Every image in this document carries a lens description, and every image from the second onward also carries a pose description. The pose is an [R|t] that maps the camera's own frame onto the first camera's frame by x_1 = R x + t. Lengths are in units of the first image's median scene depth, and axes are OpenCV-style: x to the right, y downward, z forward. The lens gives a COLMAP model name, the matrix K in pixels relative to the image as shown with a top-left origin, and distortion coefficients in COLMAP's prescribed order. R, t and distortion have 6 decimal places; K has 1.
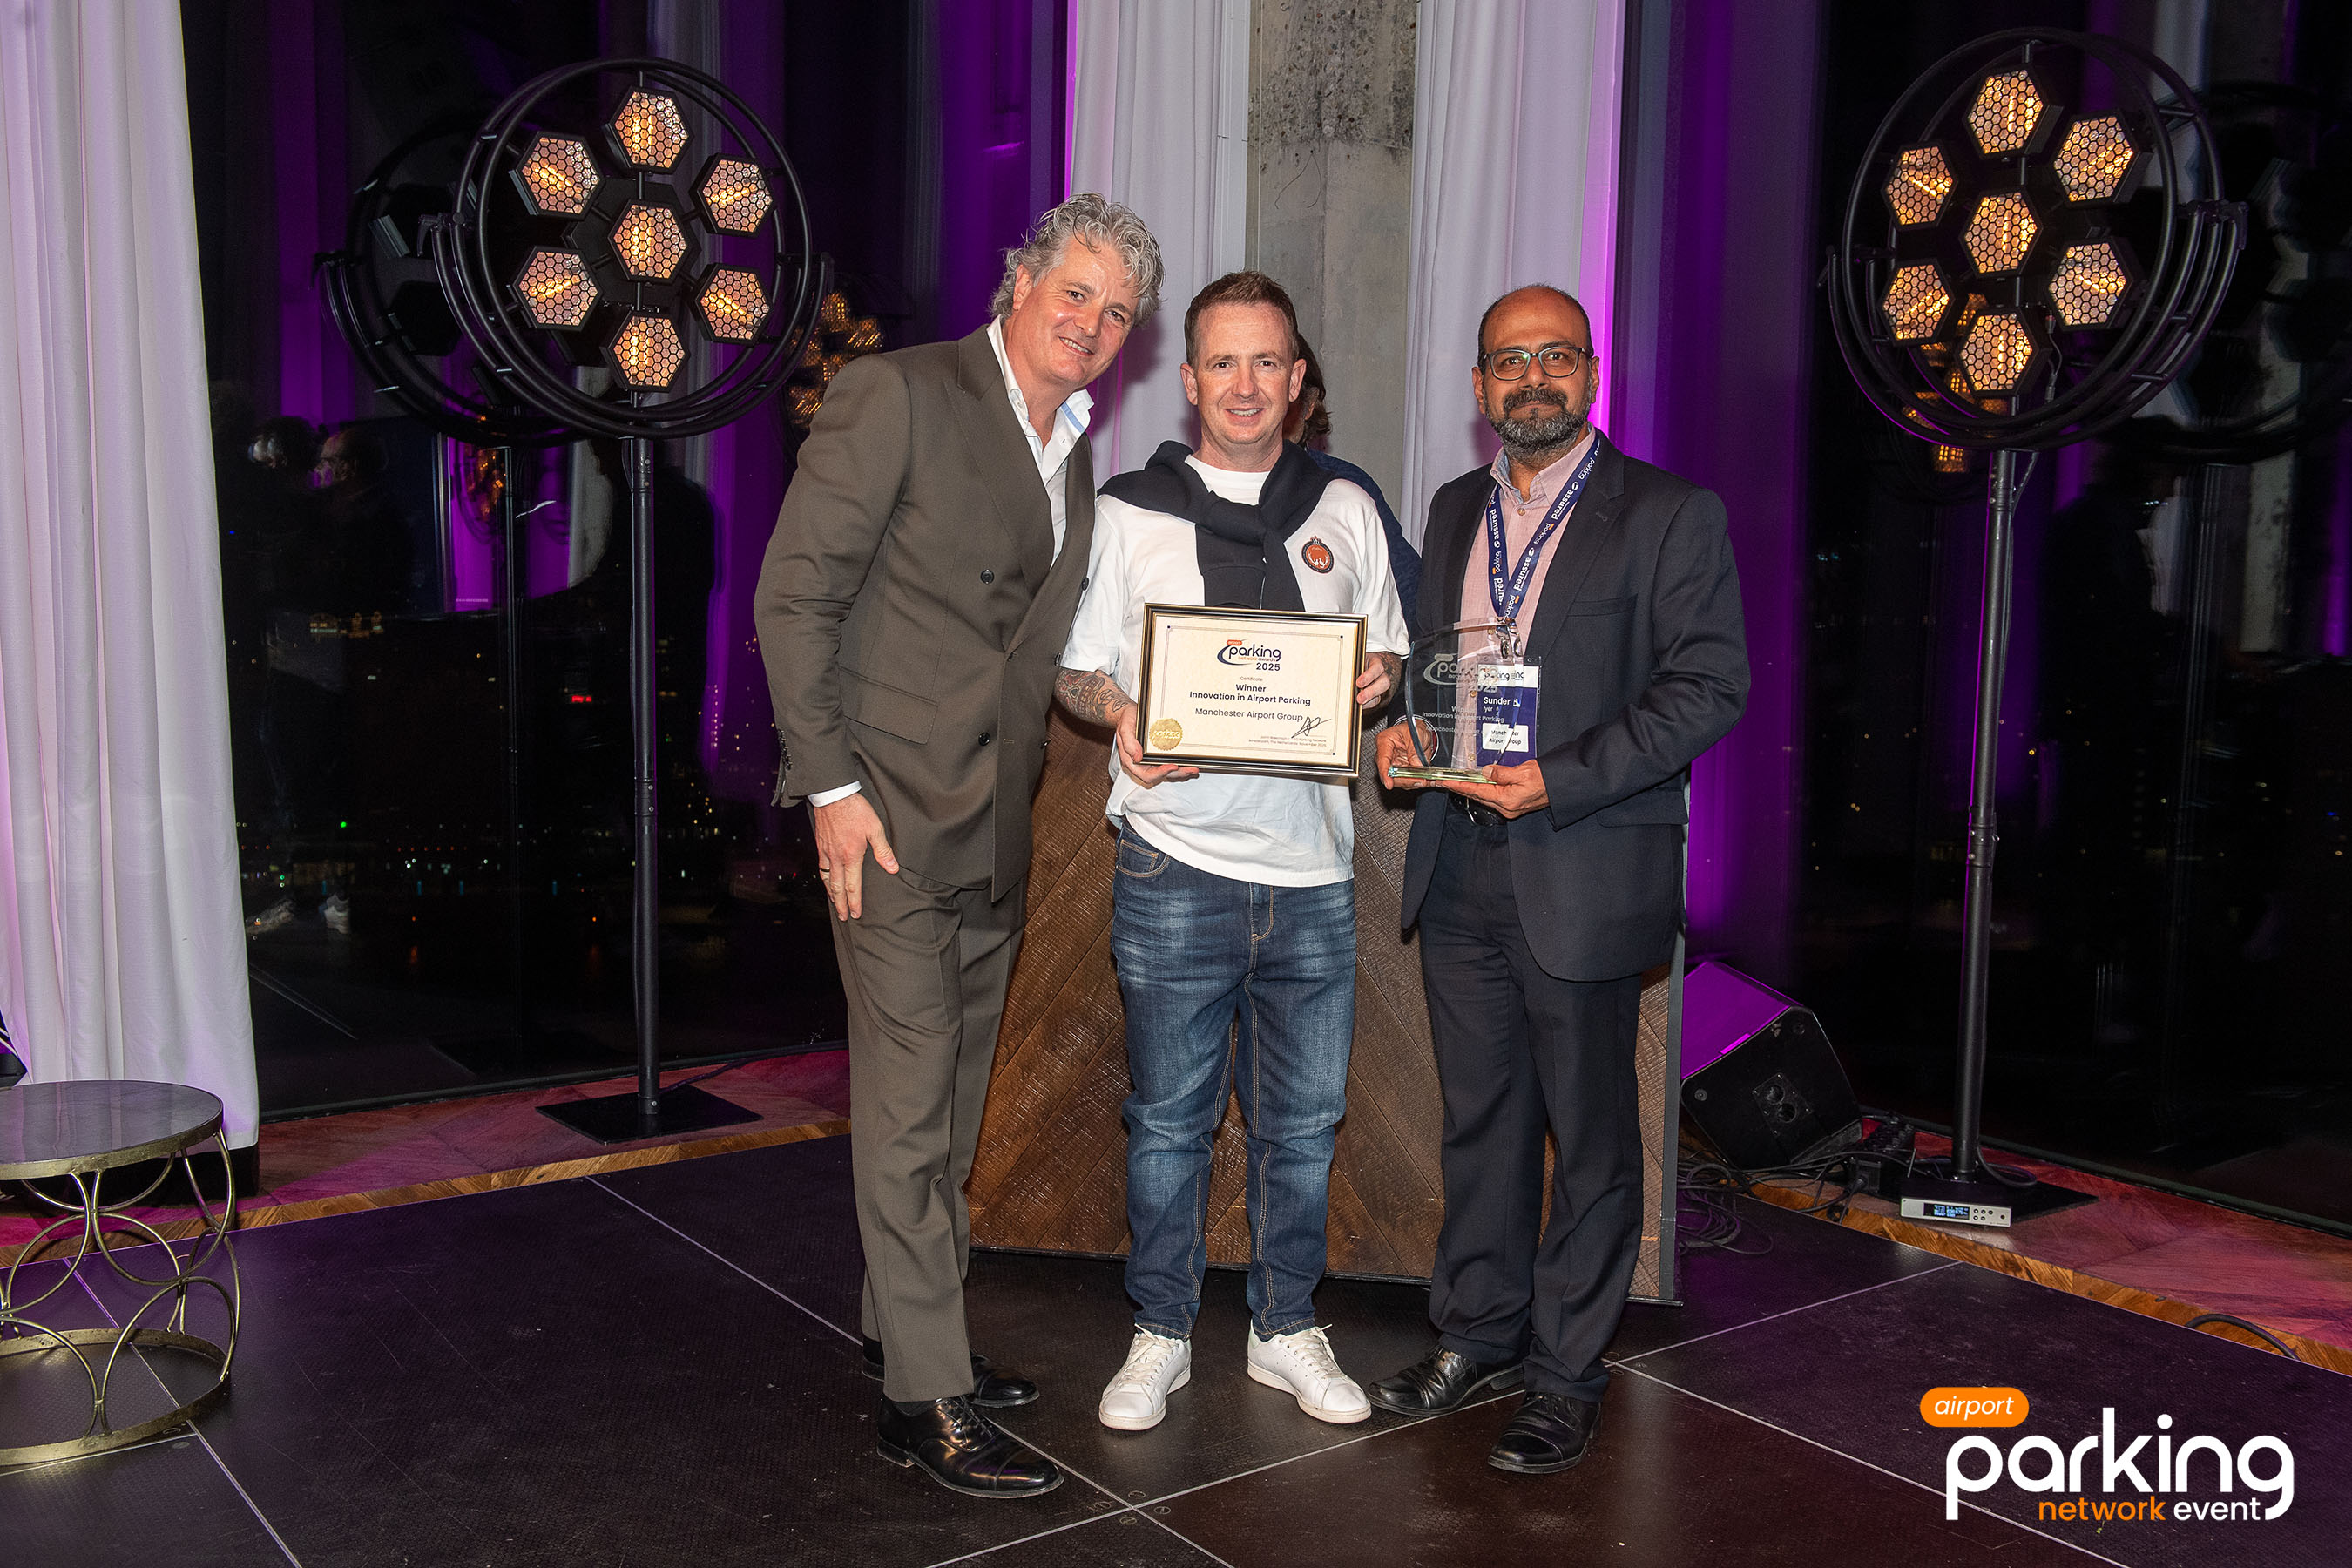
lens RADIAL K [[2192.1, 0, 1171.6], [0, 2192.1, 794.4], [0, 0, 1]] dist [0.018353, 0.004947]
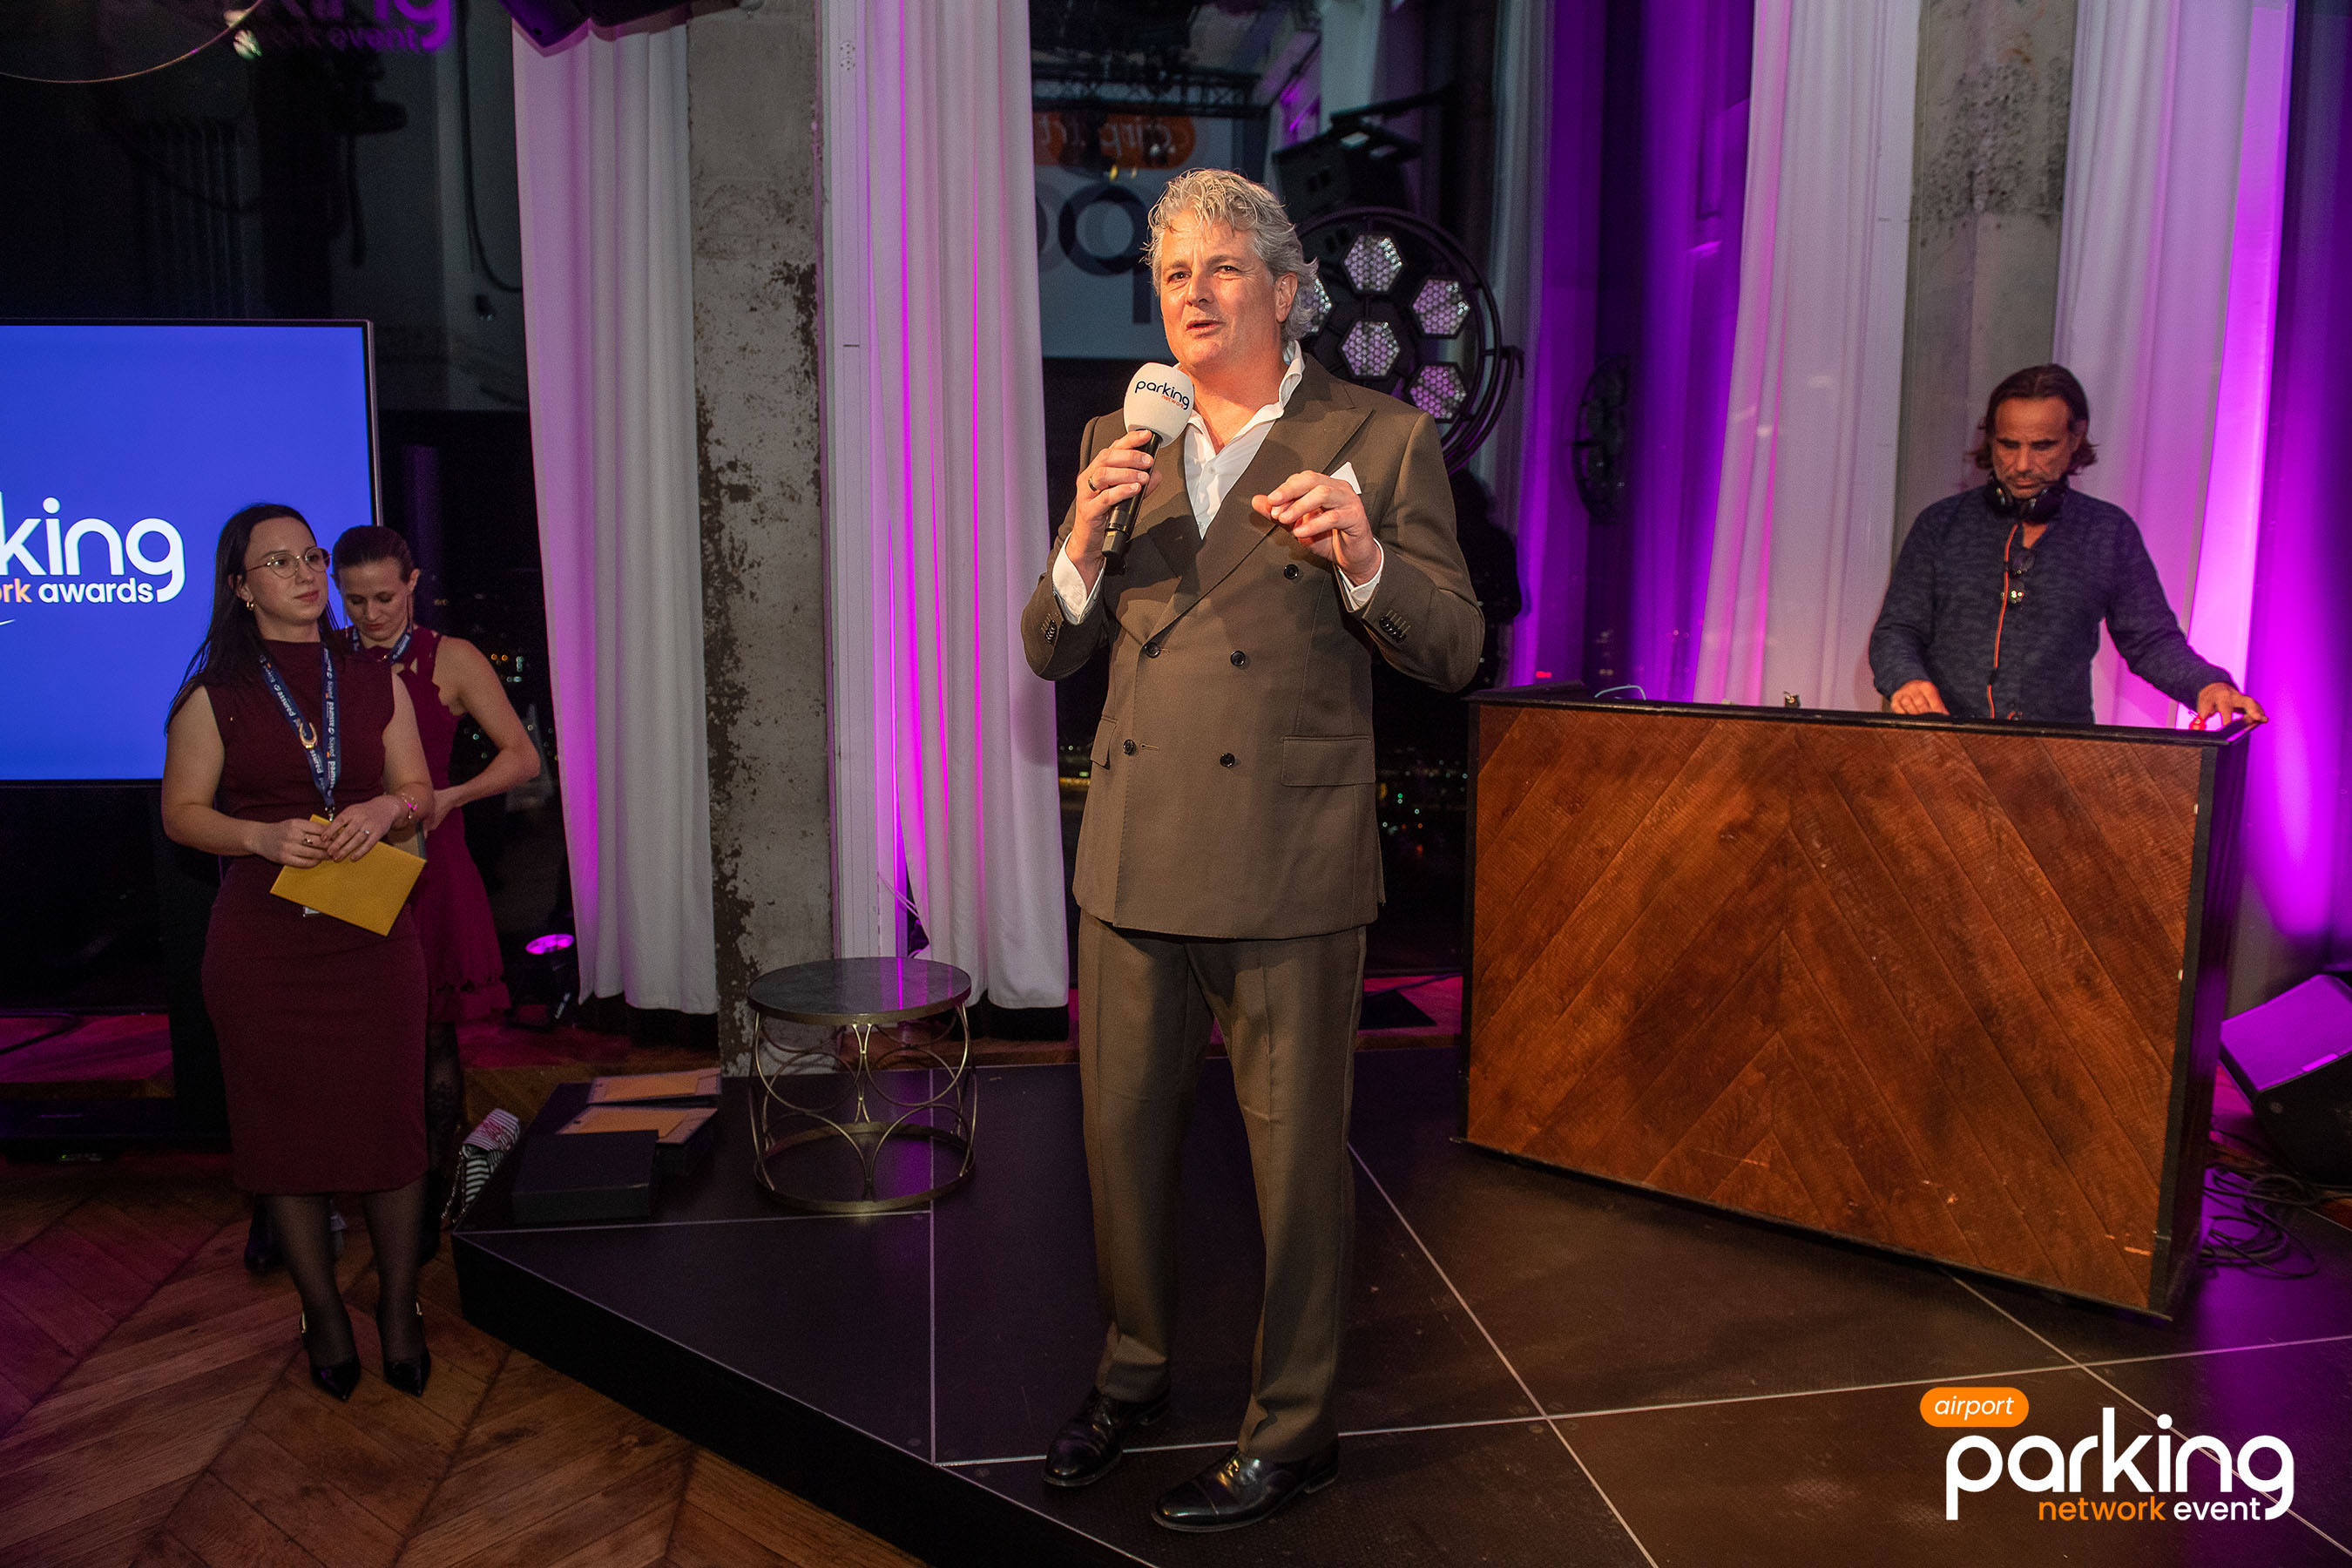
lens RADIAL K [[1602.7, 0, 1169.9], [0, 1602.7, 791.4], [0, 0, 1]] dist [-0.048211, -0.003682]
pose [[0.880564, 0.050688, -0.471210, 0.124393], [-0.035883, 0.998541, 0.040356, -0.024016], [0.472568, -0.018627, 0.881097, 0.109261]]
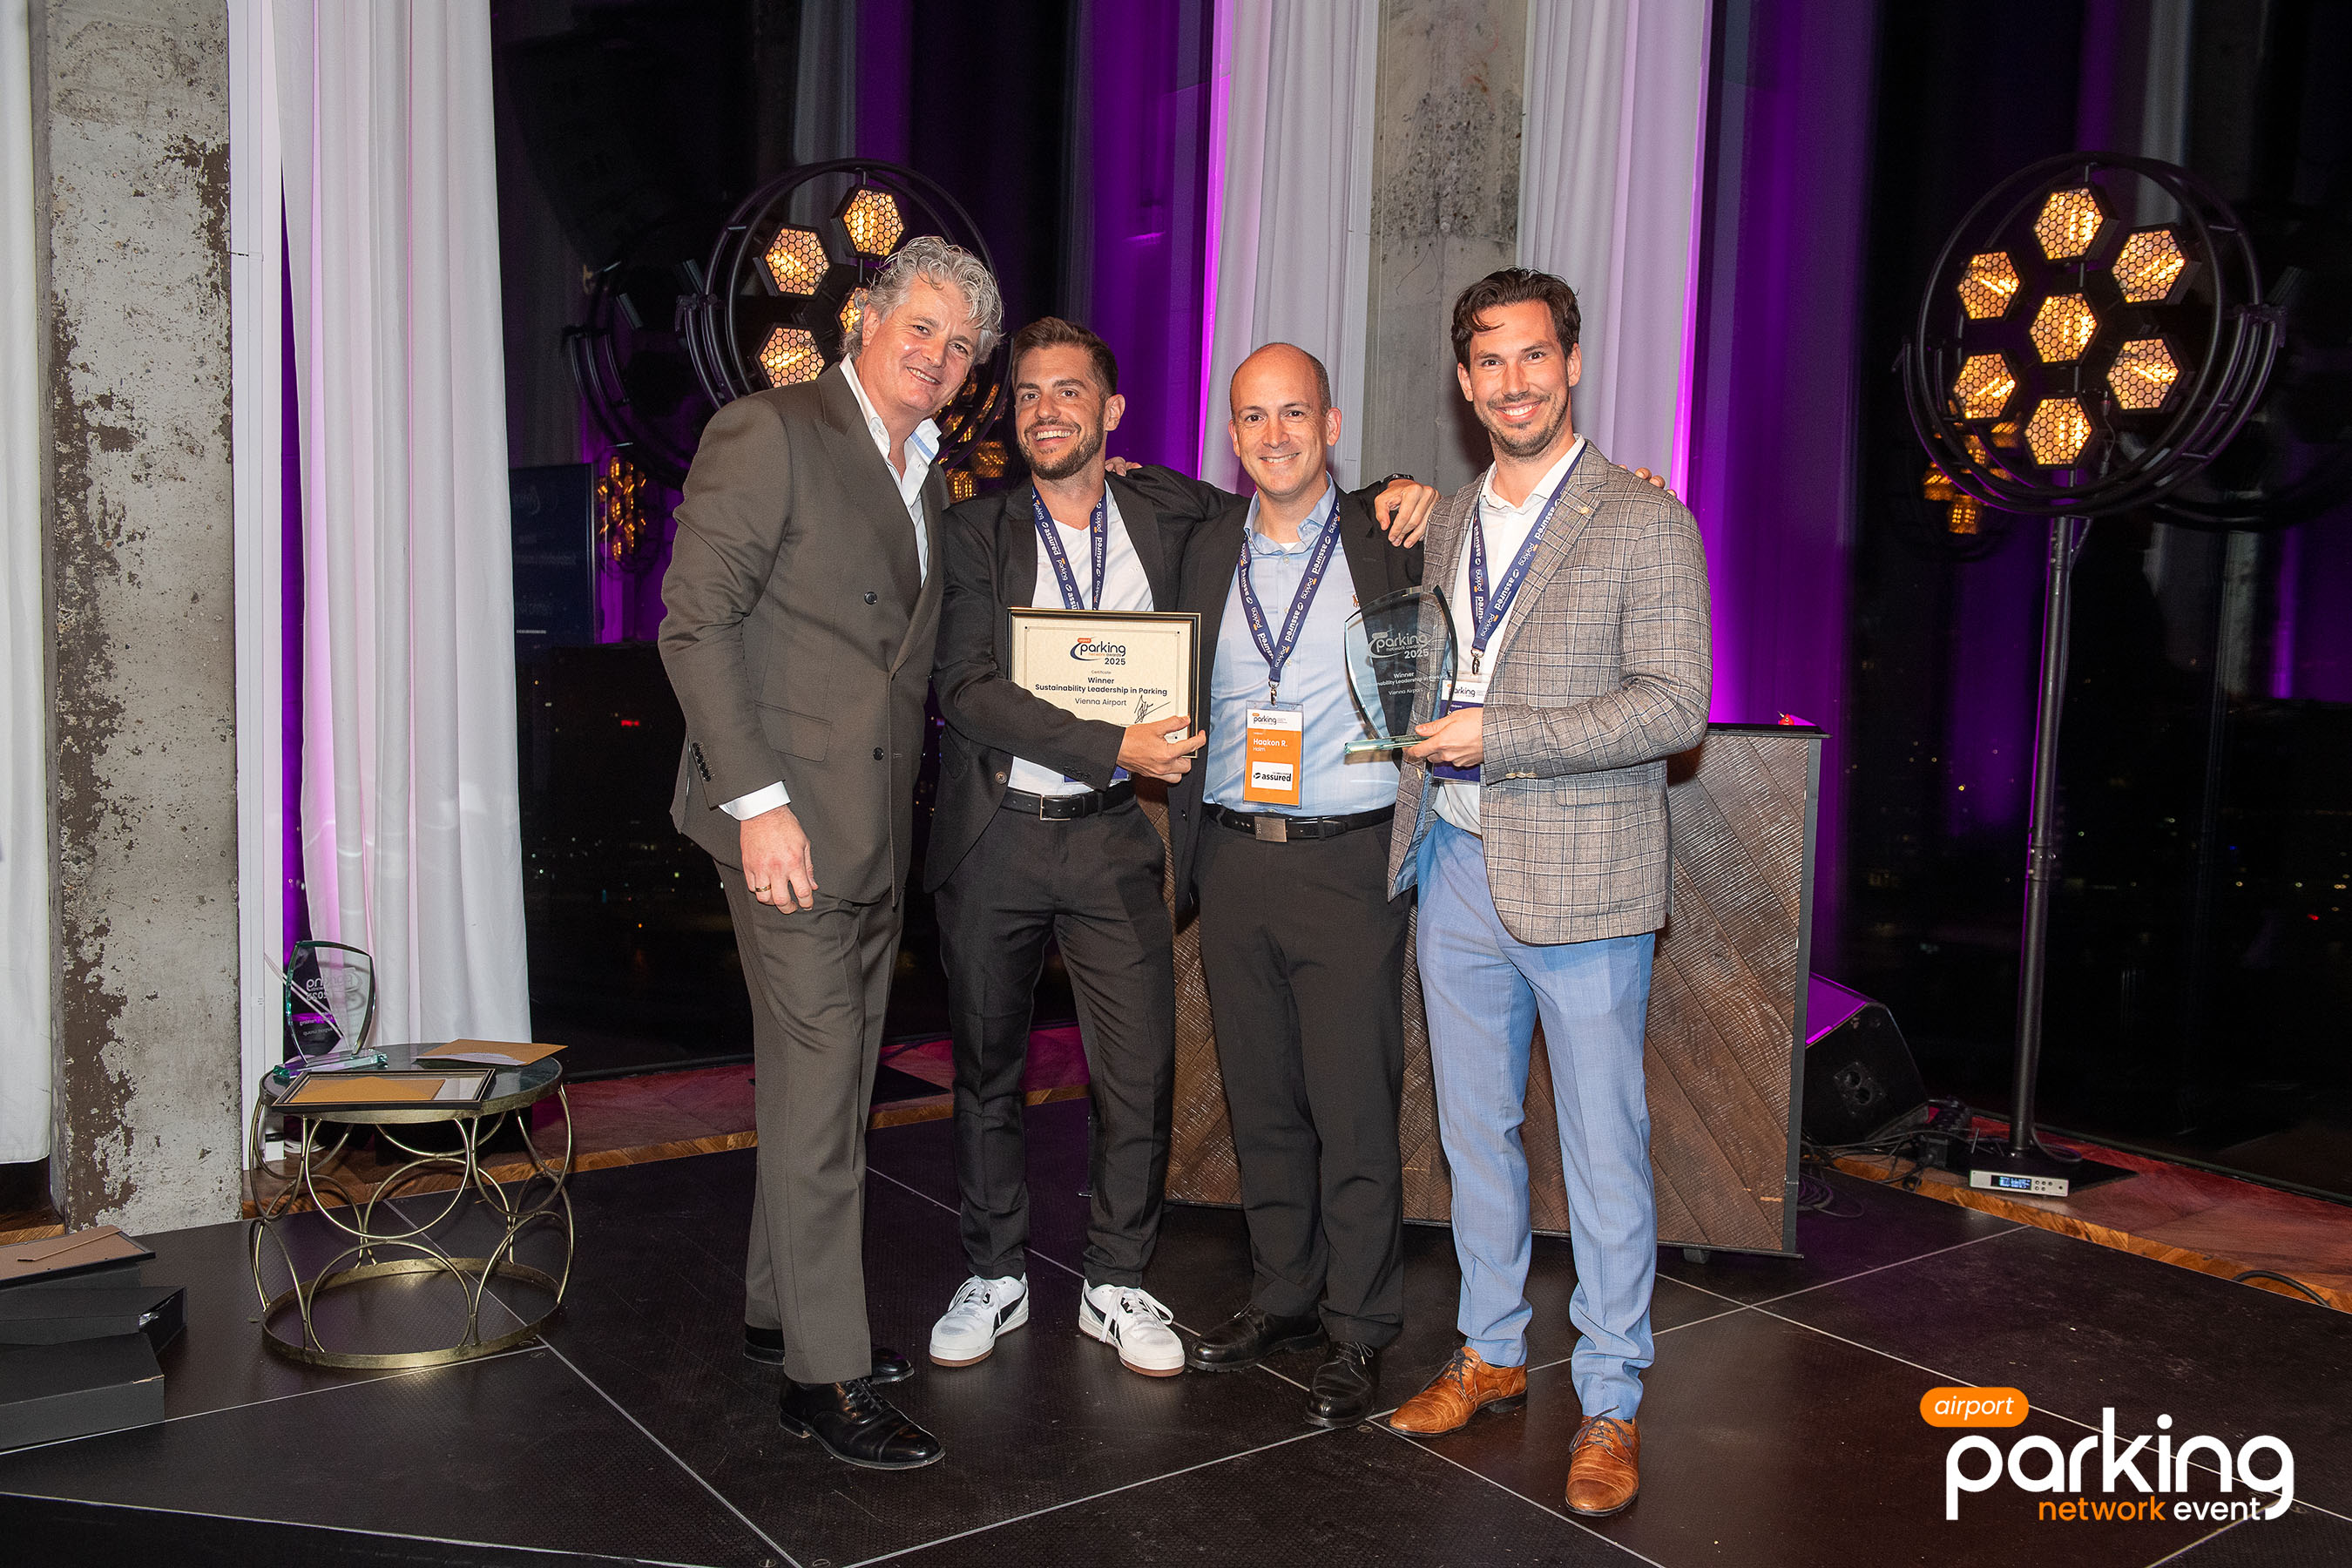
lens RADIAL K [[2020.9, 0, 1169.0], [0, 2020.9, 790.3], [0, 0, 1]] dist [0.000159, -0.008389]
pose [[0.999929, 0.011824, -0.001241, -0.082175], [-0.011839, 0.999840, -0.013426, 0.005399], [0.001082, 0.013440, 0.999909, -0.048630]]
